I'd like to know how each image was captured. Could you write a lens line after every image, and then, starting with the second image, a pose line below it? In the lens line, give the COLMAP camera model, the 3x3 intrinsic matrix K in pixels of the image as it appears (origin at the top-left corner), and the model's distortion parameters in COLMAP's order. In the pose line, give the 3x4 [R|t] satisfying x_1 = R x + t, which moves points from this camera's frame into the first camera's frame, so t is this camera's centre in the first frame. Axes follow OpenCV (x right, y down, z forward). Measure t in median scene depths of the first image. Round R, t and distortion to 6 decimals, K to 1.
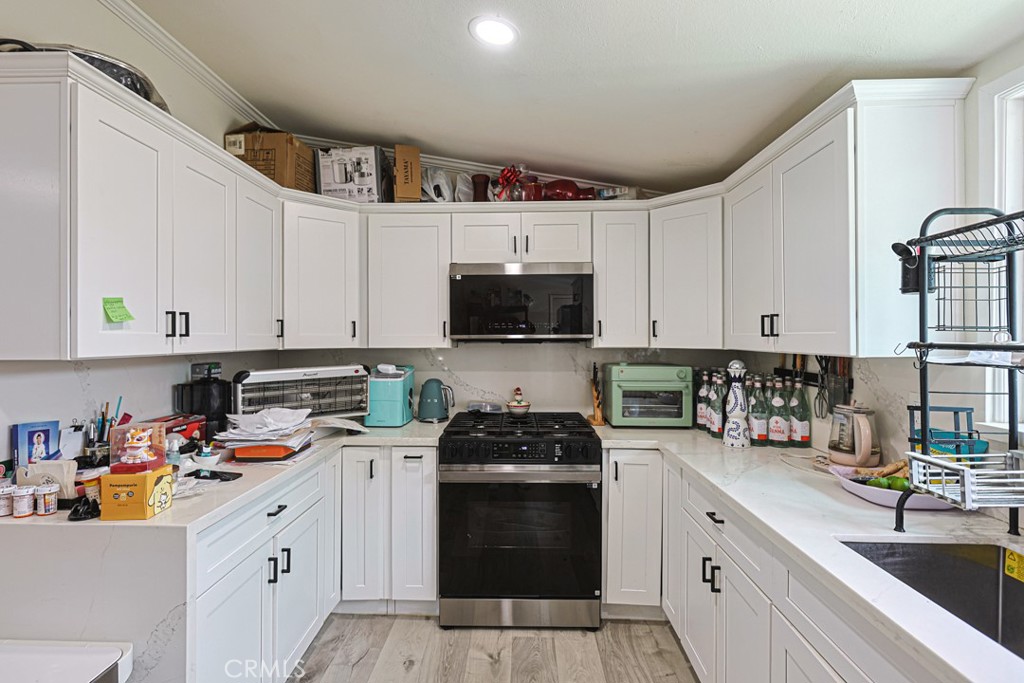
lens RADIAL K [[502.7, 0, 499.9], [0, 502.7, 338.8], [0, 0, 1]] dist [-0.005448, 0.003382]
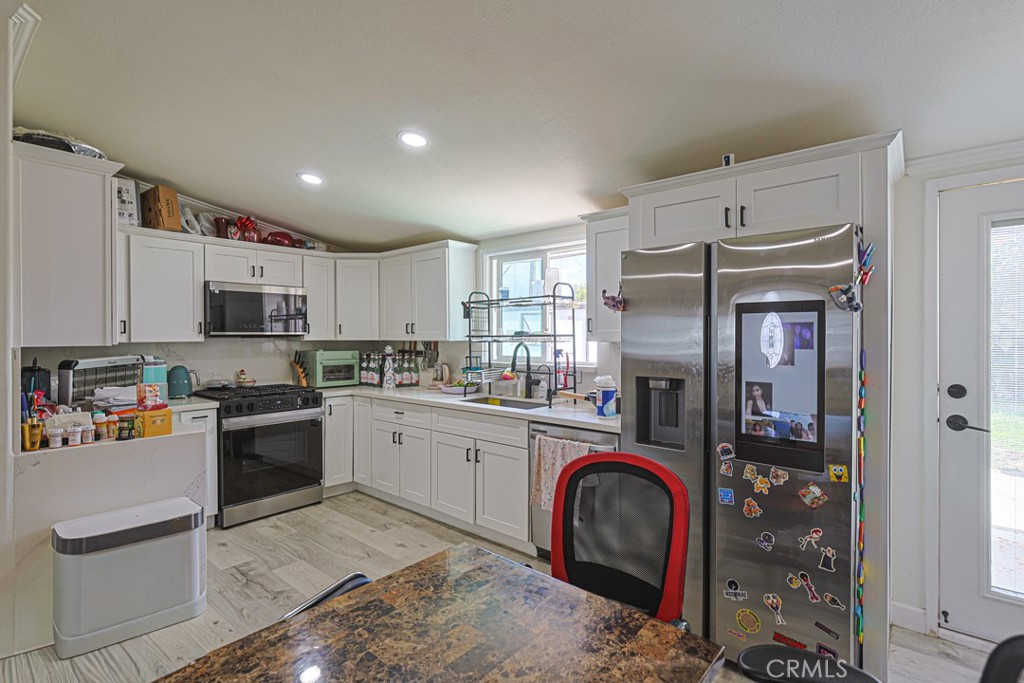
lens RADIAL K [[495.2, 0, 505.0], [0, 495.2, 339.7], [0, 0, 1]] dist [-0.001329, 0.000108]
pose [[0.633067, -0.006621, 0.774068, -0.732897], [0.003439, 0.999978, 0.005741, 0.009739], [-0.774089, -0.000972, 0.633076, -0.580320]]
